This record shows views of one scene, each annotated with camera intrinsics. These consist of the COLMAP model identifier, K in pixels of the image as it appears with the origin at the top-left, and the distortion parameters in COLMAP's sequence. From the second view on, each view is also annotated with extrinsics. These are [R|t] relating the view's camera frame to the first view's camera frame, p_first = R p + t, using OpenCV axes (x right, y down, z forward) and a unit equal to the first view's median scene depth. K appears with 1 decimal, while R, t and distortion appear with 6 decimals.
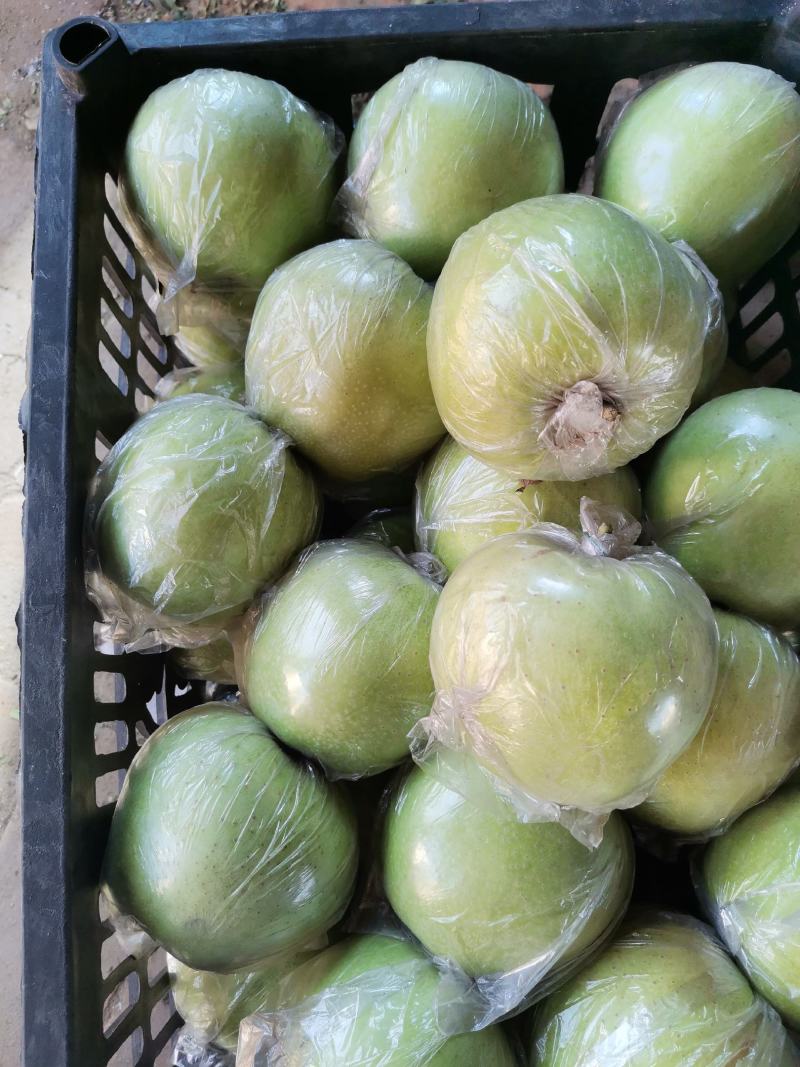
lens RADIAL K [[802.0, 0, 394.0], [0, 802.0, 533.7], [0, 0, 1]] dist [0.082847, -0.124689]
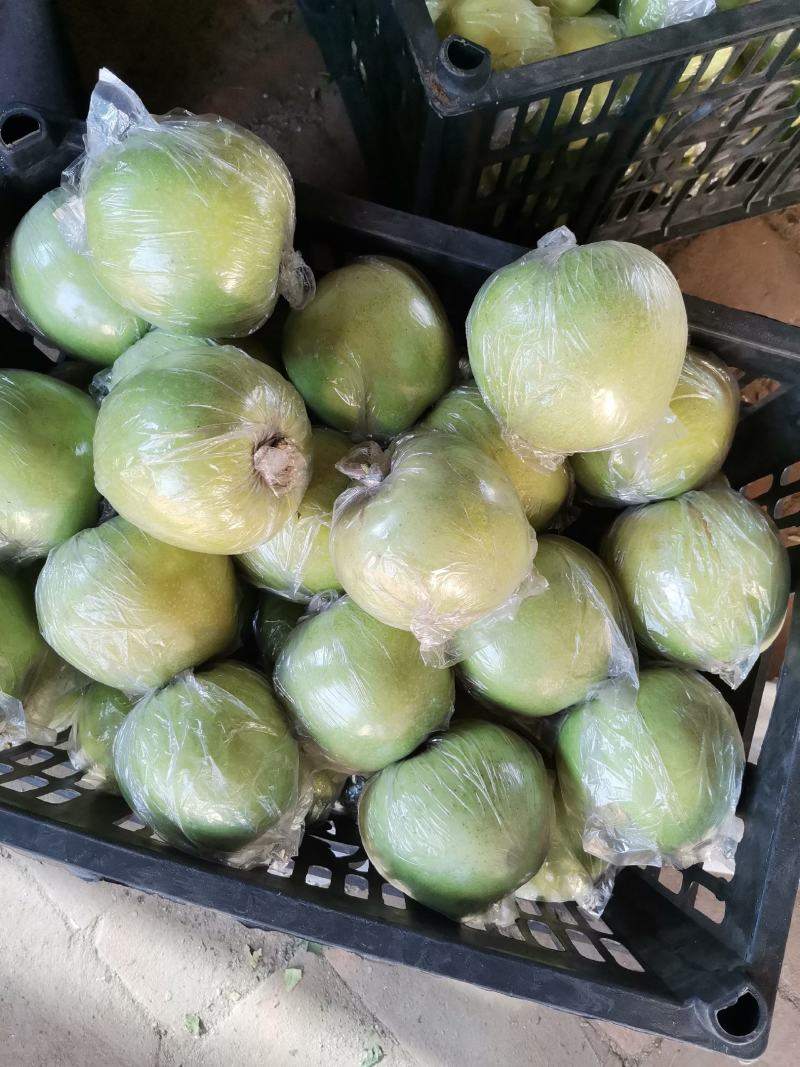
lens RADIAL K [[802.0, 0, 394.0], [0, 802.0, 533.7], [0, 0, 1]] dist [0.082847, -0.124689]
pose [[0.347000, -0.925699, 0.150572, -0.012223], [0.912940, 0.370164, 0.171812, -0.125279], [-0.214782, 0.077844, 0.973555, -0.304894]]
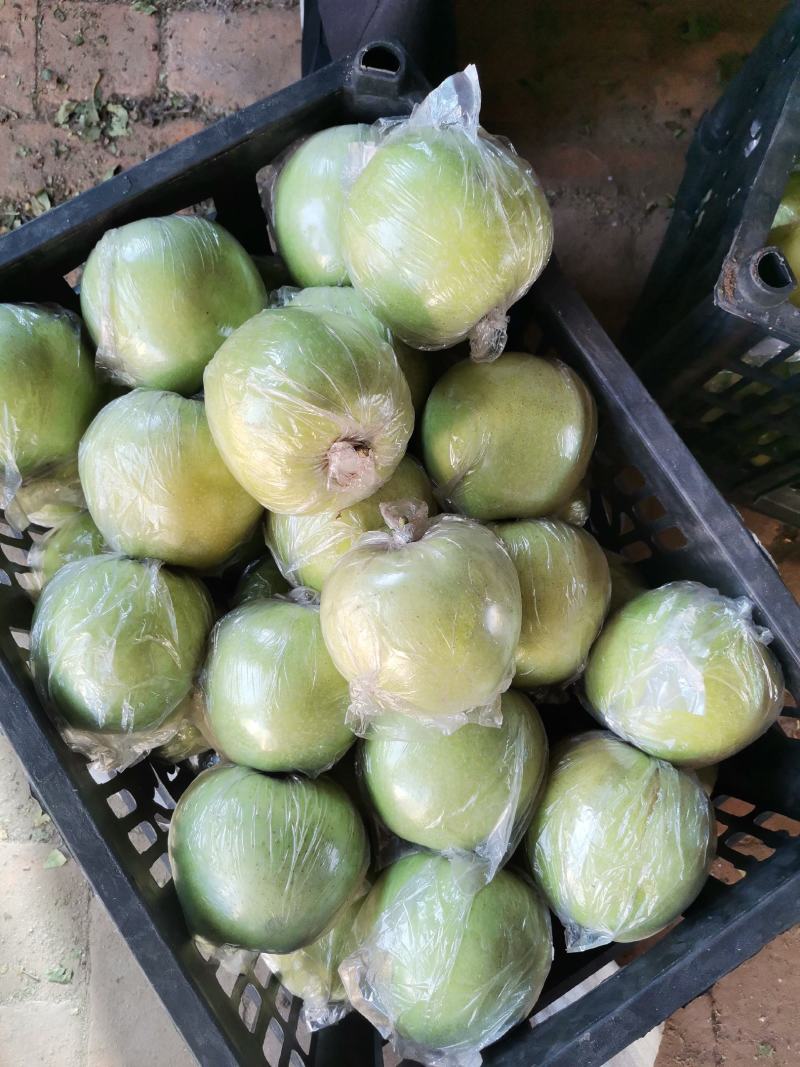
lens RADIAL K [[802.0, 0, 394.0], [0, 802.0, 533.7], [0, 0, 1]] dist [0.082847, -0.124689]
pose [[0.876231, -0.467649, 0.116292, 0.069878], [0.461216, 0.883779, 0.078831, -0.090335], [-0.139641, -0.015438, 0.990082, -0.314609]]
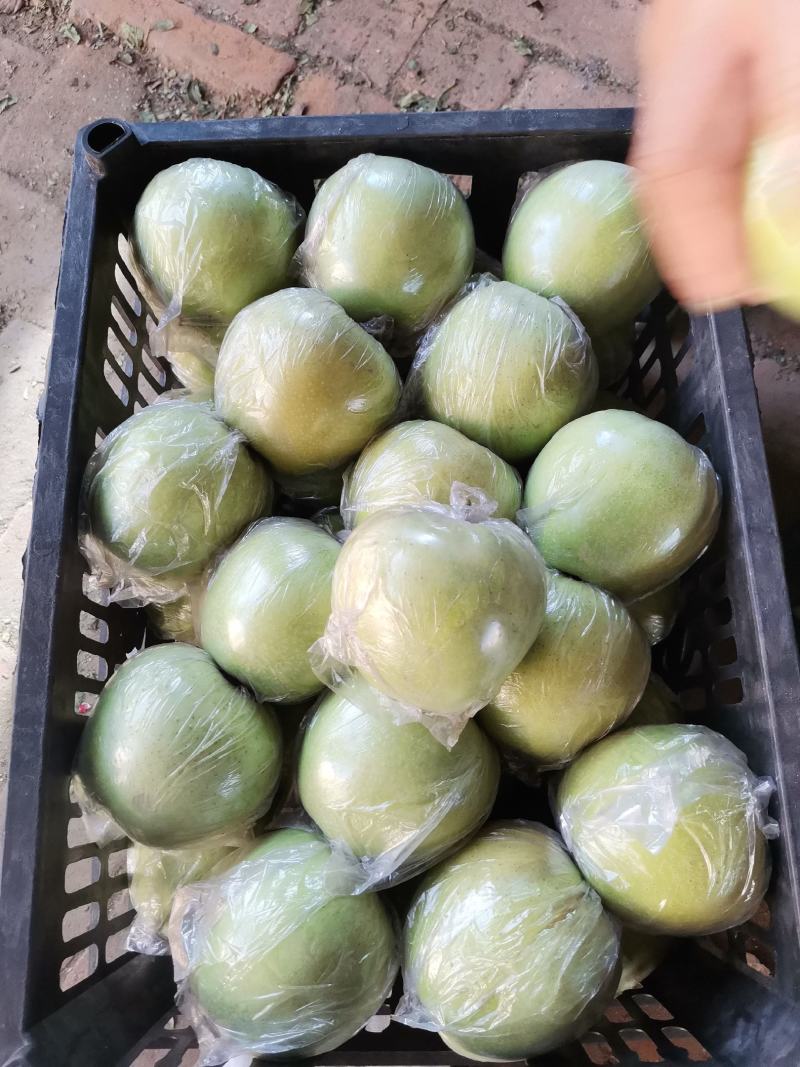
lens RADIAL K [[799.6, 0, 400.0], [0, 799.6, 533.5], [0, 0, 1]] dist [0.080473, -0.113754]
pose [[0.998897, 0.035821, -0.030364, 0.173782], [-0.038044, 0.996374, -0.076100, 0.132829], [0.027528, 0.077172, 0.996638, -0.276993]]
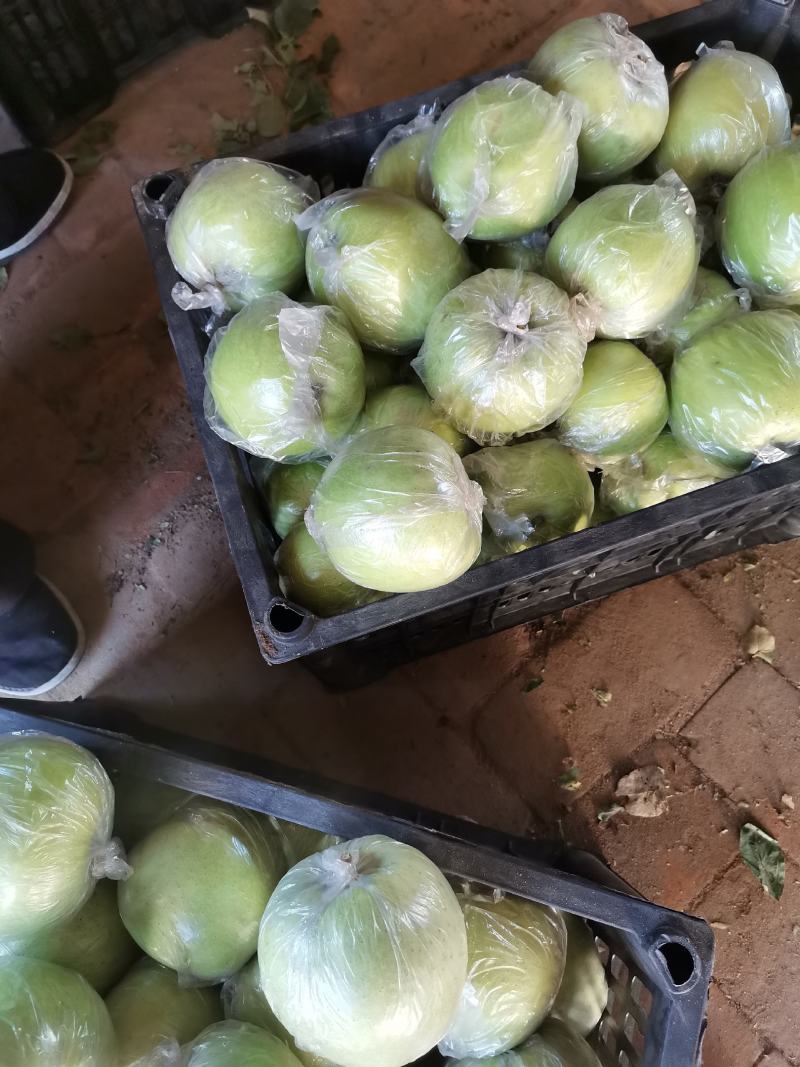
lens RADIAL K [[802.0, 0, 394.0], [0, 802.0, 533.7], [0, 0, 1]] dist [0.082847, -0.124689]
pose [[0.339034, -0.914787, 0.219593, 0.885318], [0.932101, 0.358251, 0.053323, -0.026129], [-0.127448, 0.186604, 0.974133, -0.567525]]
